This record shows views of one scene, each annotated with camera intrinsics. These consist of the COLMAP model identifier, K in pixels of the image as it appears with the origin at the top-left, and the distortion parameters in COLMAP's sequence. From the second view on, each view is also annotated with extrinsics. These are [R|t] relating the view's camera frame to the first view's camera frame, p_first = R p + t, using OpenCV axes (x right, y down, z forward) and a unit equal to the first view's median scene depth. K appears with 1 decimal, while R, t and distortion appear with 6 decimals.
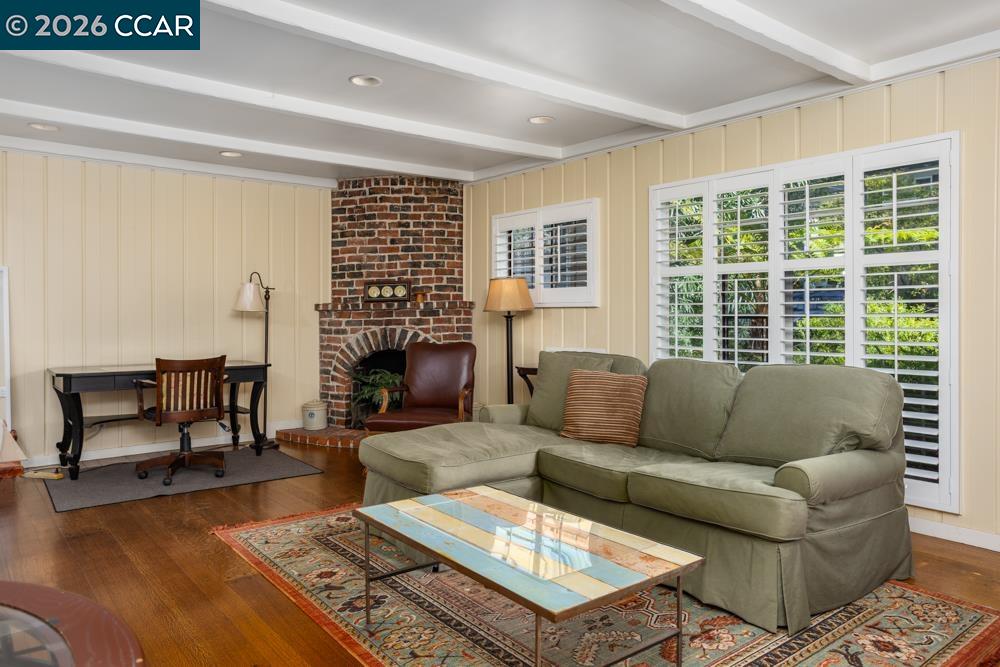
lens RADIAL K [[679.3, 0, 501.3], [0, 679.3, 320.5], [0, 0, 1]] dist [-0.003357, -0.000046]
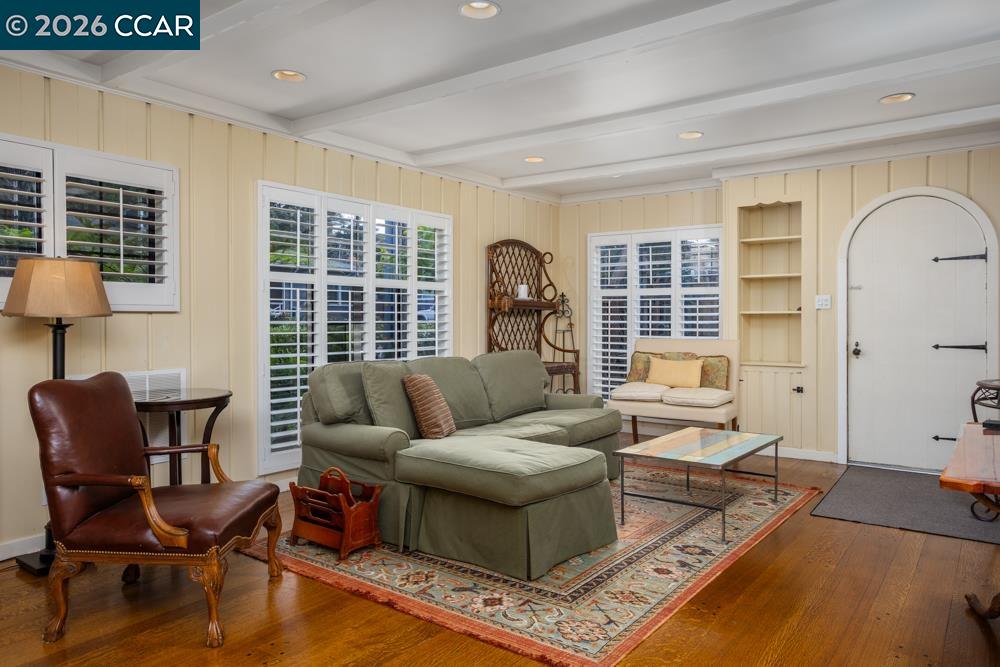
lens RADIAL K [[679.3, 0, 501.3], [0, 679.3, 320.5], [0, 0, 1]] dist [-0.003357, -0.000046]
pose [[-0.248997, 0.001273, 0.968503, -0.546760], [0.012398, 0.999921, 0.001873, -0.005810], [-0.968425, 0.012474, -0.248993, 0.679862]]
